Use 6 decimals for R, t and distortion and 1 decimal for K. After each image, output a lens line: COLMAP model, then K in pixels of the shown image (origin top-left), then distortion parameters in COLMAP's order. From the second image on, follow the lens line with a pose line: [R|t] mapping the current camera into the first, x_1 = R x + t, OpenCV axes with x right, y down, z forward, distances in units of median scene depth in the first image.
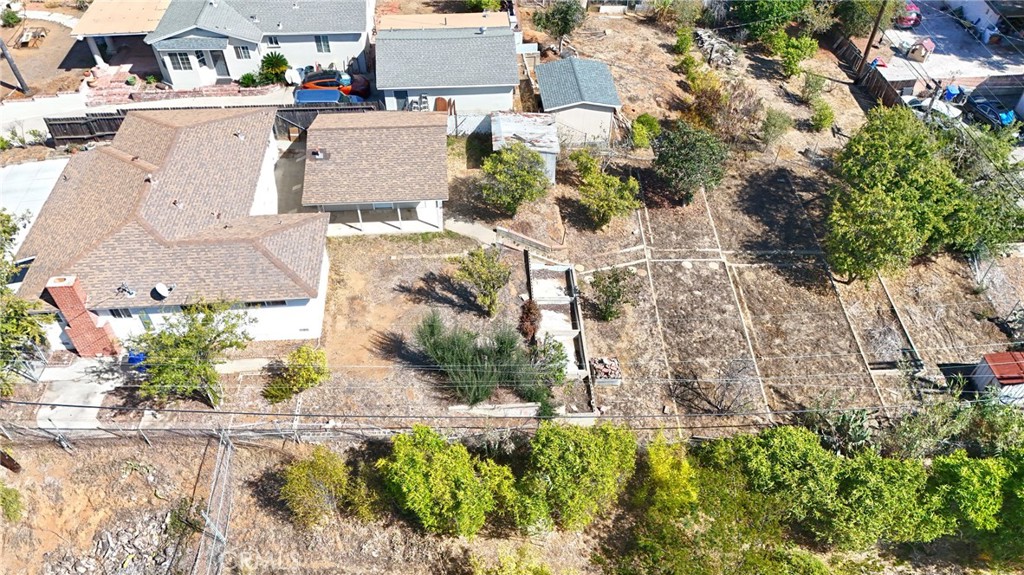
lens RADIAL K [[745.8, 0, 511.0], [0, 745.8, 290.0], [0, 0, 1]] dist [0.085544, -0.074803]
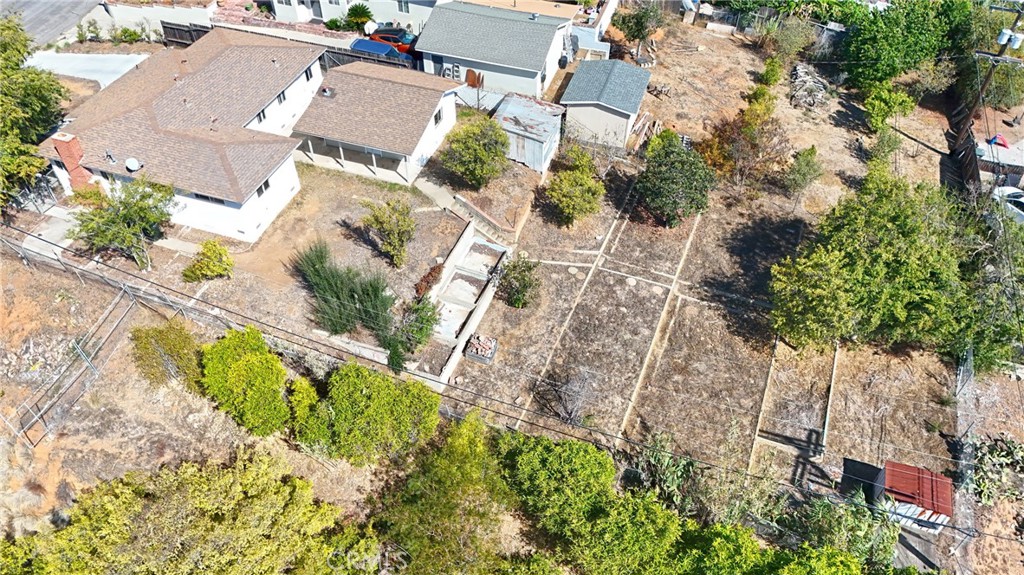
lens RADIAL K [[745.8, 0, 512.0], [0, 745.8, 289.4], [0, 0, 1]] dist [0.085544, -0.074803]
pose [[0.919883, 0.276868, -0.277774, 0.378861], [-0.278531, 0.959815, 0.034296, -0.014212], [0.276108, 0.045820, 0.960034, 0.019263]]
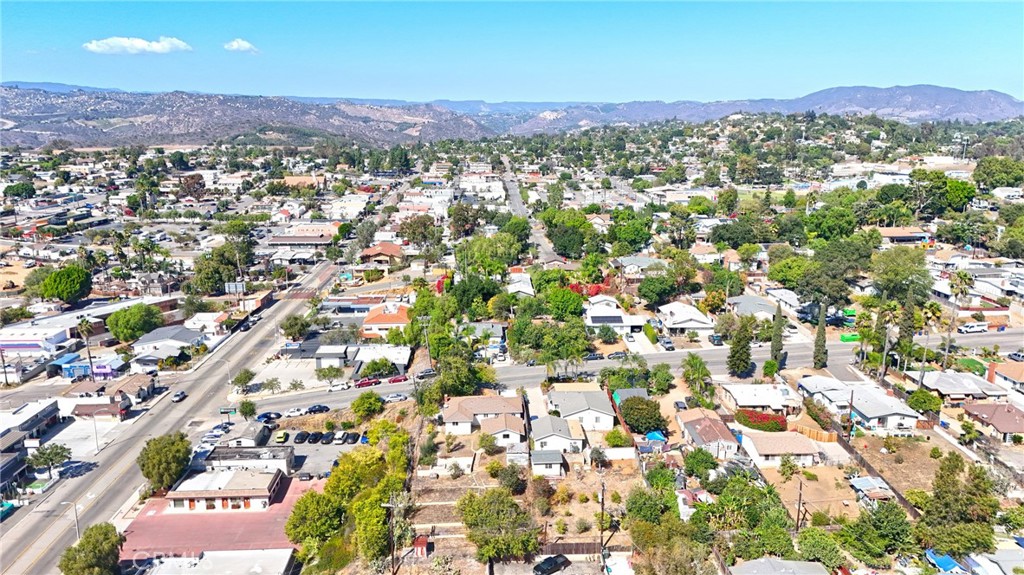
lens RADIAL K [[745.8, 0, 509.7], [0, 745.8, 291.8], [0, 0, 1]] dist [0.085544, -0.074803]
pose [[-0.031771, 0.219251, -0.975151, 3.118599], [-0.704101, 0.687550, 0.177528, -1.273688], [0.709389, 0.692245, 0.132530, 0.133217]]
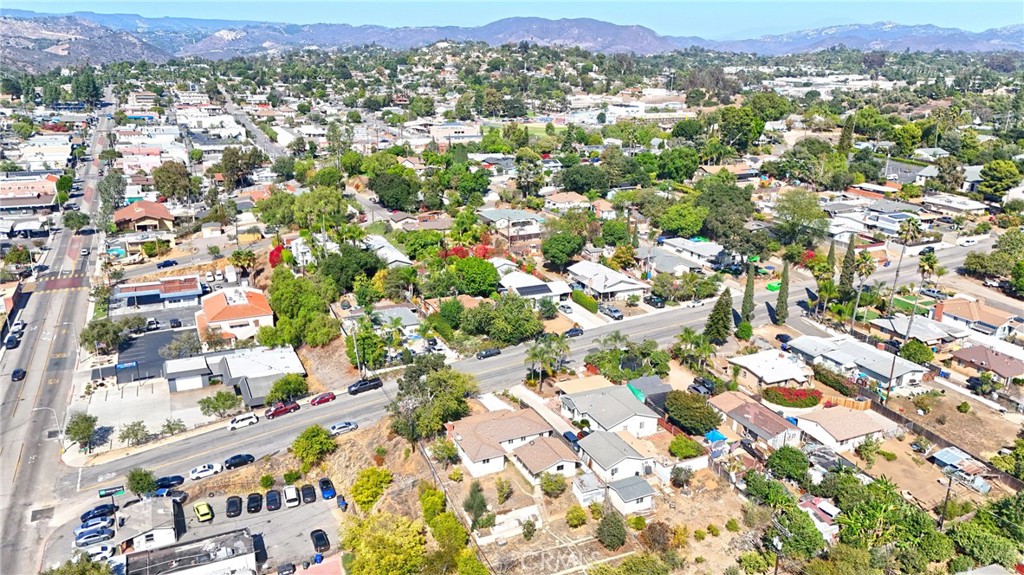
lens RADIAL K [[745.8, 0, 511.2], [0, 745.8, 293.0], [0, 0, 1]] dist [0.085544, -0.074803]
pose [[0.356104, 0.292035, -0.887640, 2.114123], [-0.669755, 0.742177, -0.024515, -0.481671], [0.651627, 0.603231, 0.459884, -0.749775]]
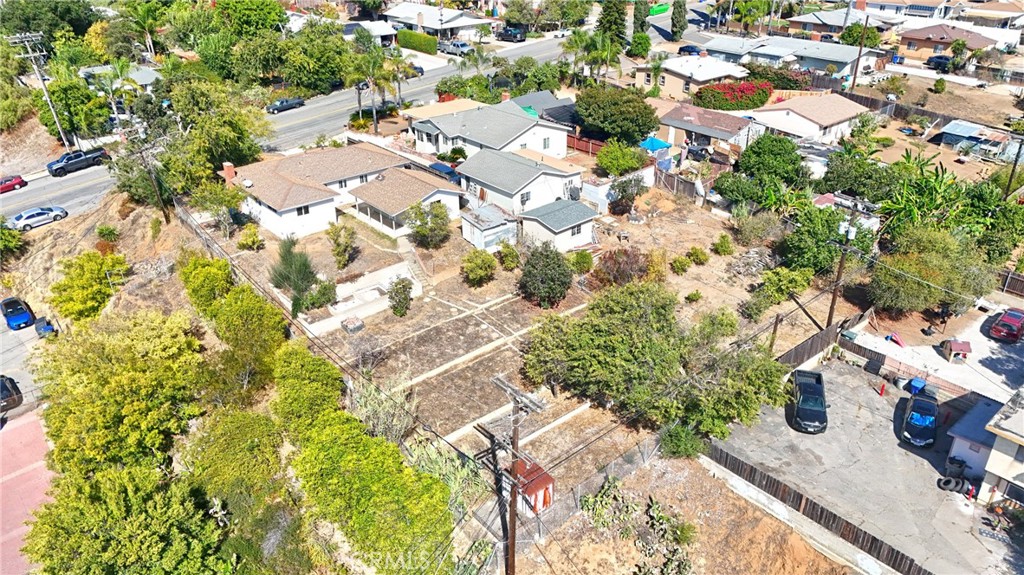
lens RADIAL K [[745.8, 0, 511.5], [0, 745.8, 293.4], [0, 0, 1]] dist [0.085544, -0.074803]
pose [[0.594943, 0.371914, -0.712547, 1.233100], [-0.563420, 0.825216, -0.039708, -0.059813], [0.573237, 0.425088, 0.700500, 0.074087]]
